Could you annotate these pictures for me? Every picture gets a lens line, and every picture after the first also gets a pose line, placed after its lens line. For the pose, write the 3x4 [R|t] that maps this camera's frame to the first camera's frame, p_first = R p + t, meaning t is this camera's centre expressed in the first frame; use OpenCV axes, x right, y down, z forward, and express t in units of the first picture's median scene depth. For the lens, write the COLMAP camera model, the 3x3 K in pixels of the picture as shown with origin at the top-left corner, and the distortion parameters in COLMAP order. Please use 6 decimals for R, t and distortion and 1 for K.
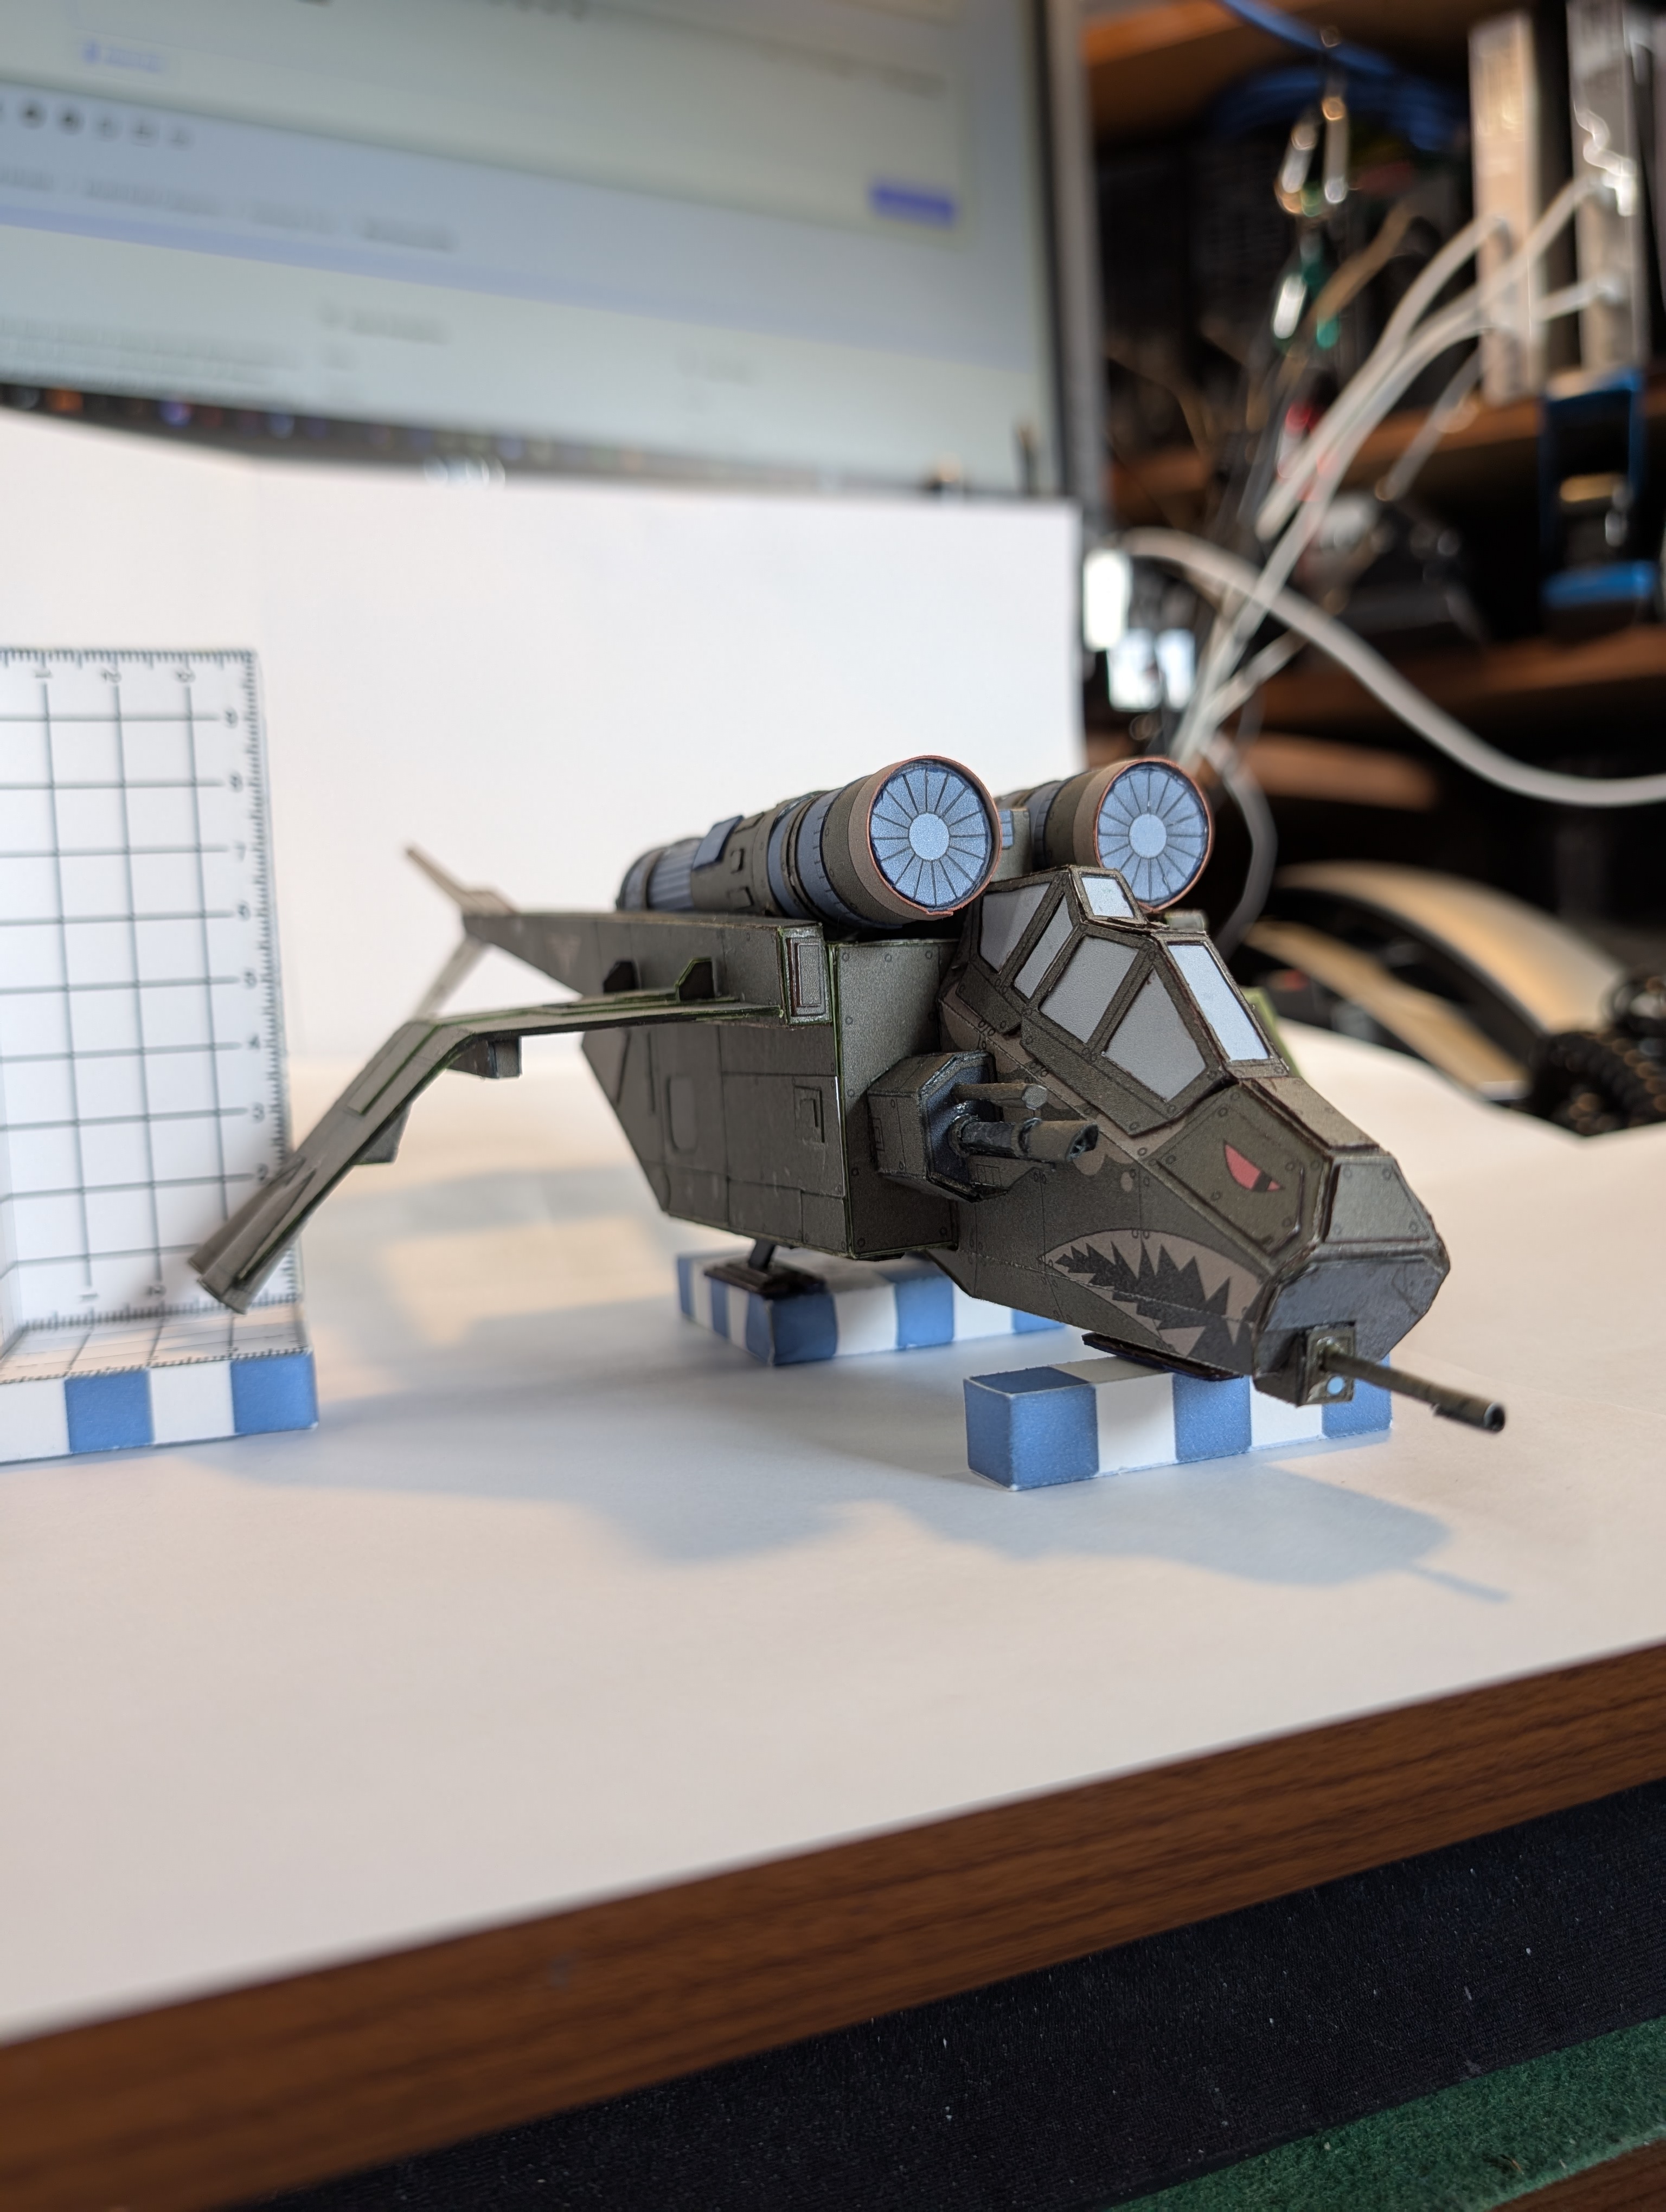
lens RADIAL K [[1713.9, 0, 823.3], [0, 1713.9, 1104.3], [0, 0, 1]] dist [-0.005249, -0.006661]
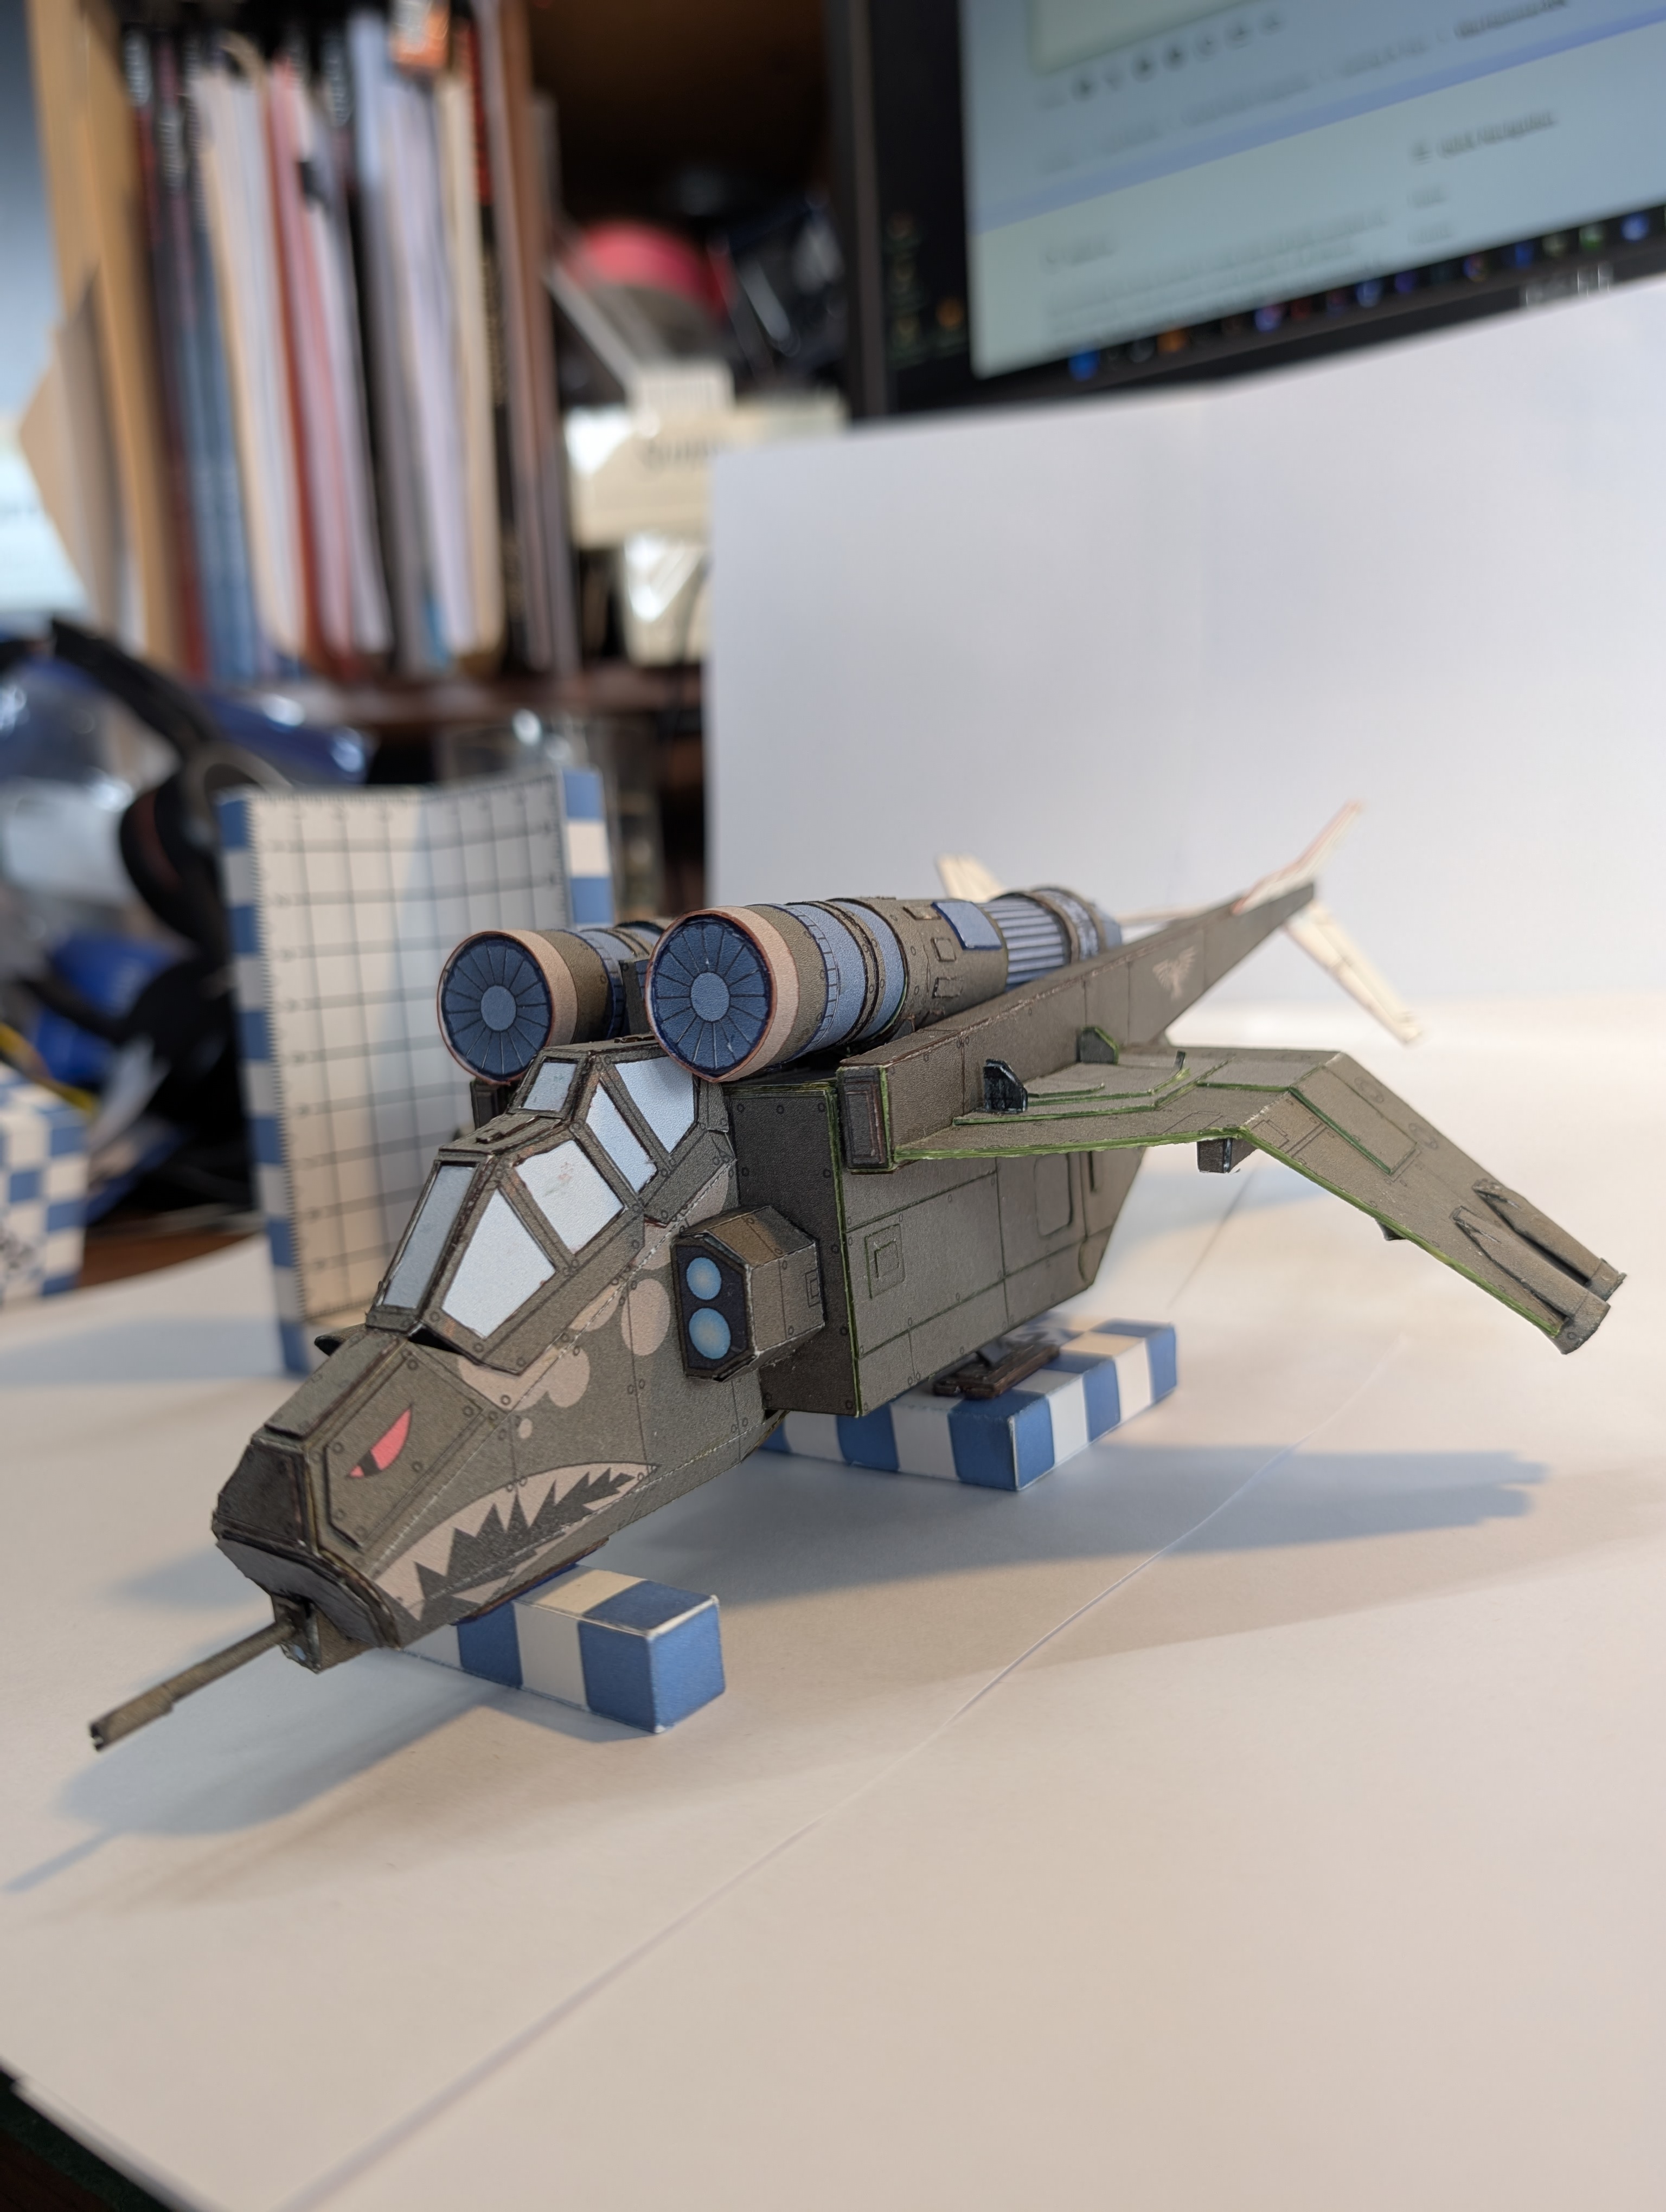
lens RADIAL K [[1718.1, 0, 833.0], [0, 1718.1, 1106.0], [0, 0, 1]] dist [-0.011316, 0.000671]
pose [[0.519408, 0.116275, -0.846578, 1.100464], [0.003833, 0.990372, 0.138377, -0.252193], [0.854518, -0.075119, 0.513962, 0.670854]]
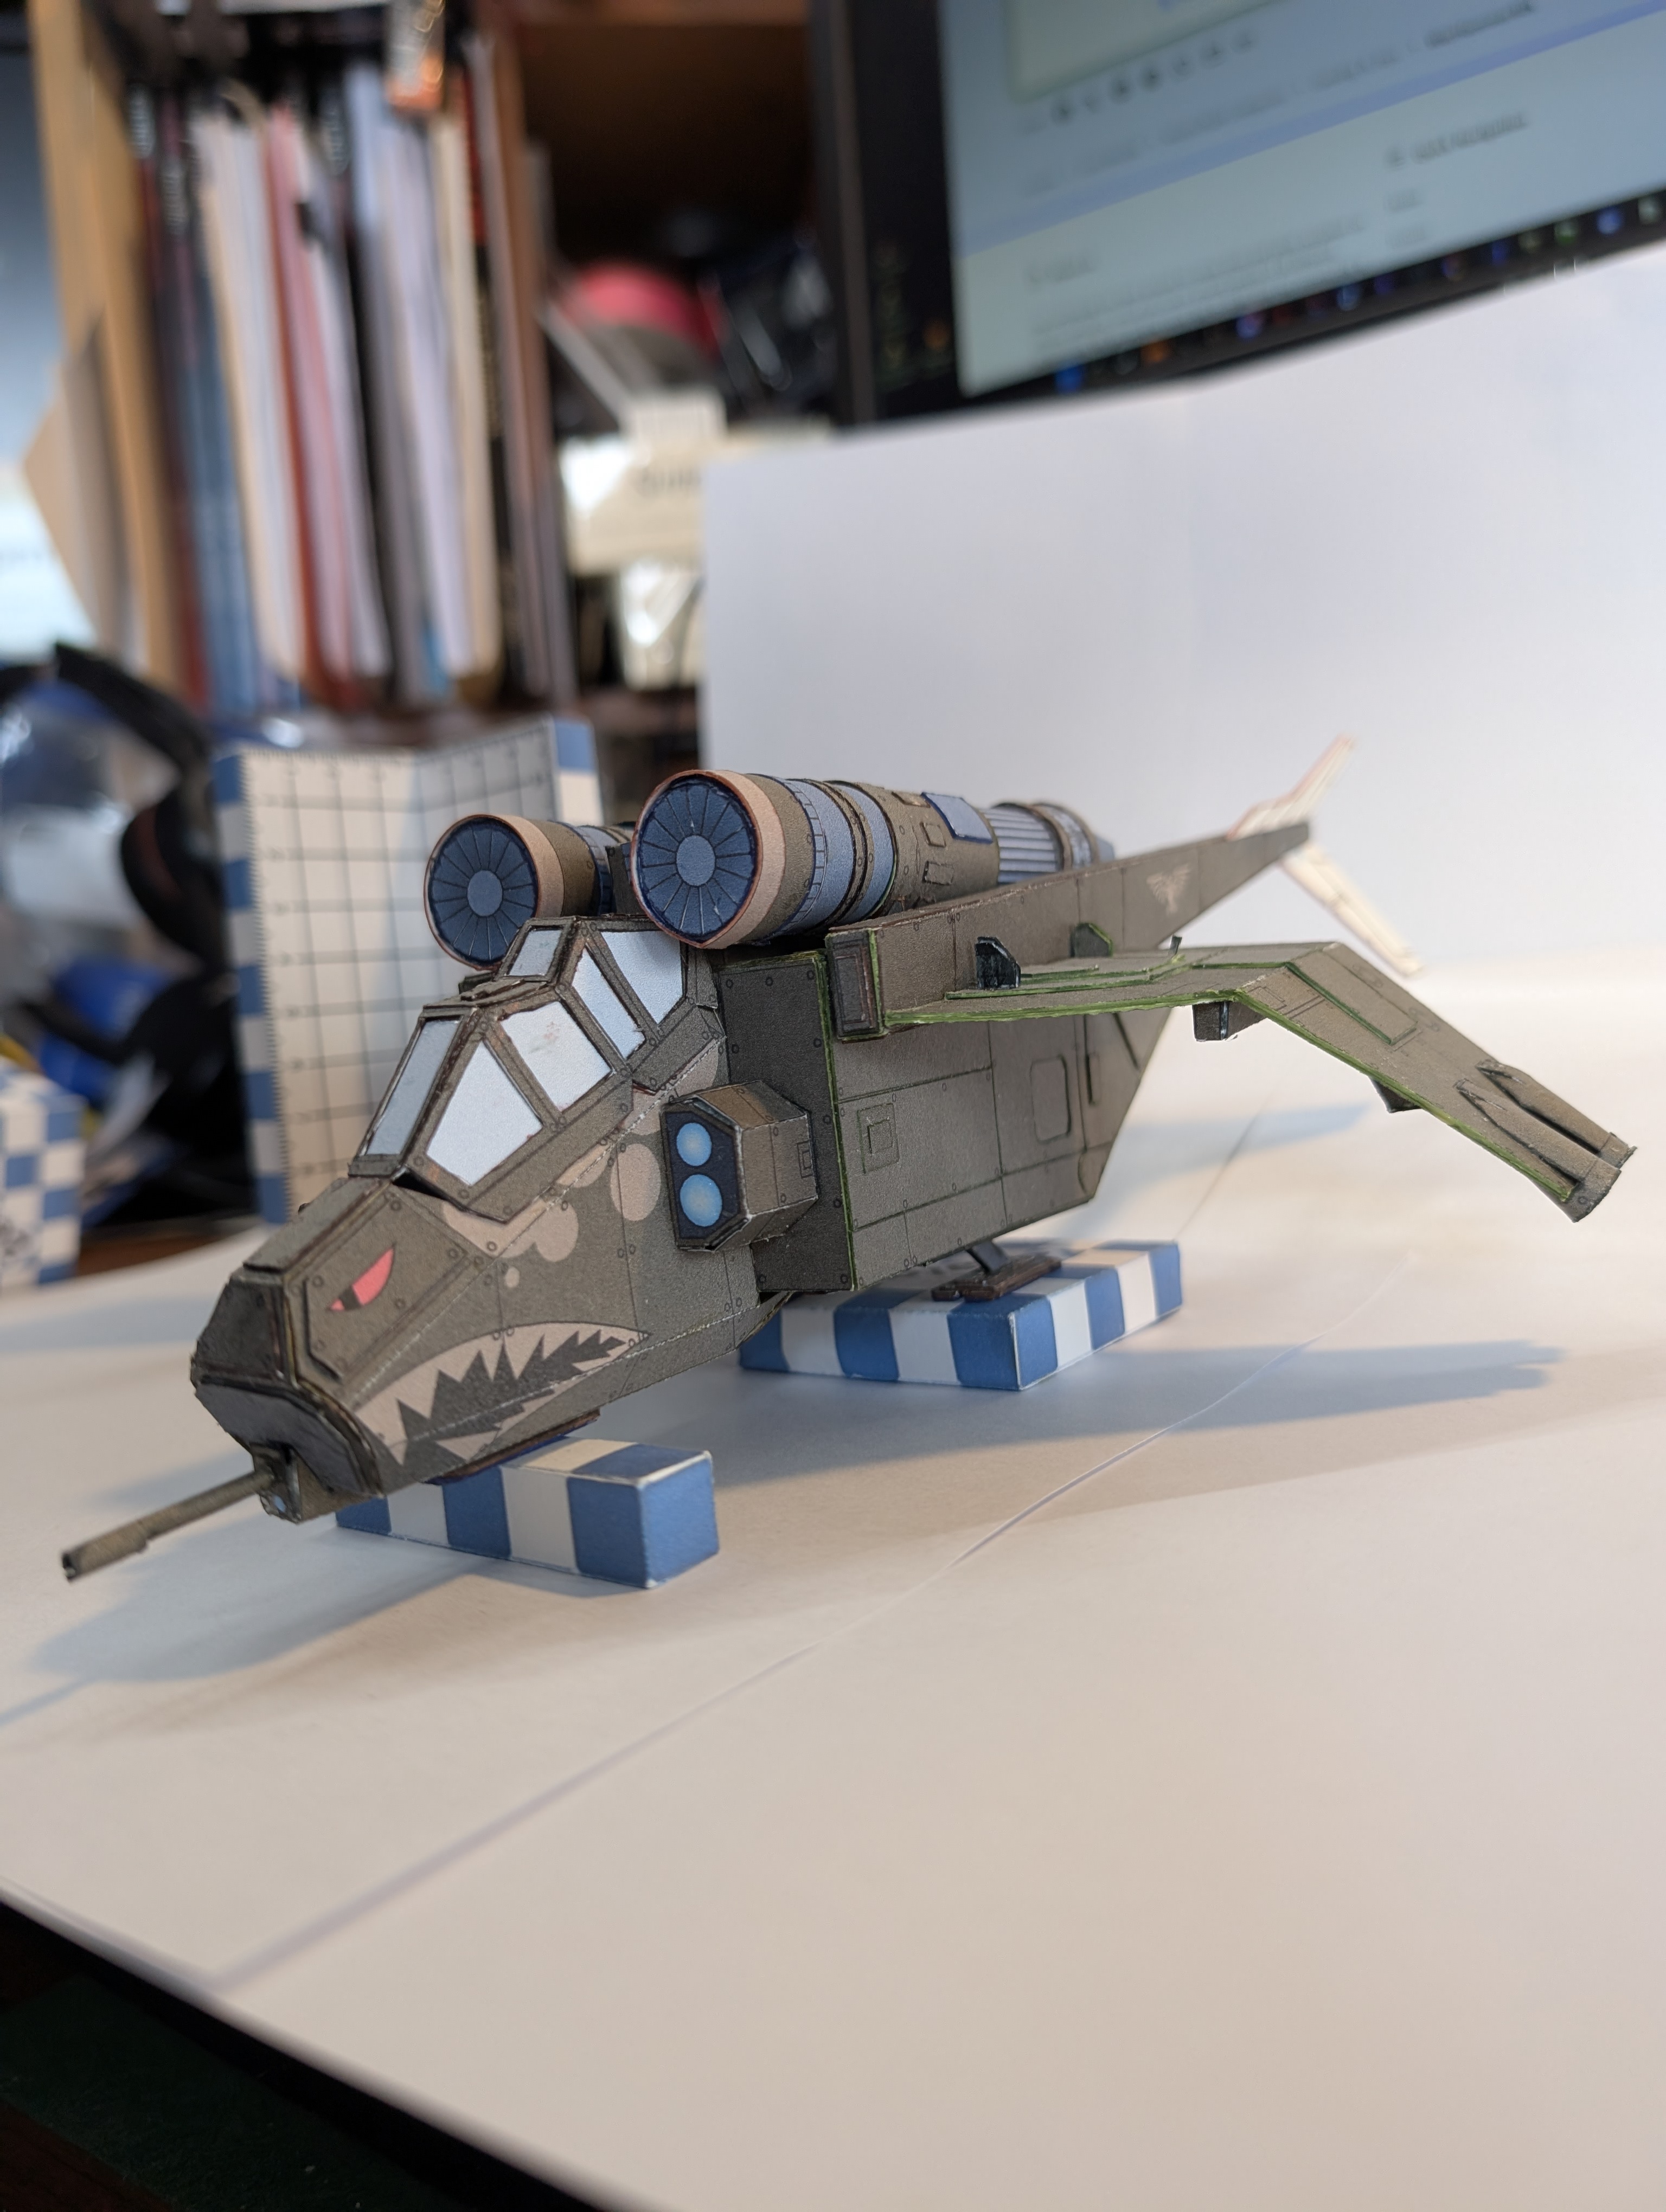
lens RADIAL K [[1713.9, 0, 823.3], [0, 1713.9, 1104.3], [0, 0, 1]] dist [-0.005249, -0.006661]
pose [[0.512887, 0.067851, -0.855771, 1.102973], [0.021280, 0.995560, 0.091688, -0.126056], [0.858192, -0.065237, 0.509166, 0.678494]]
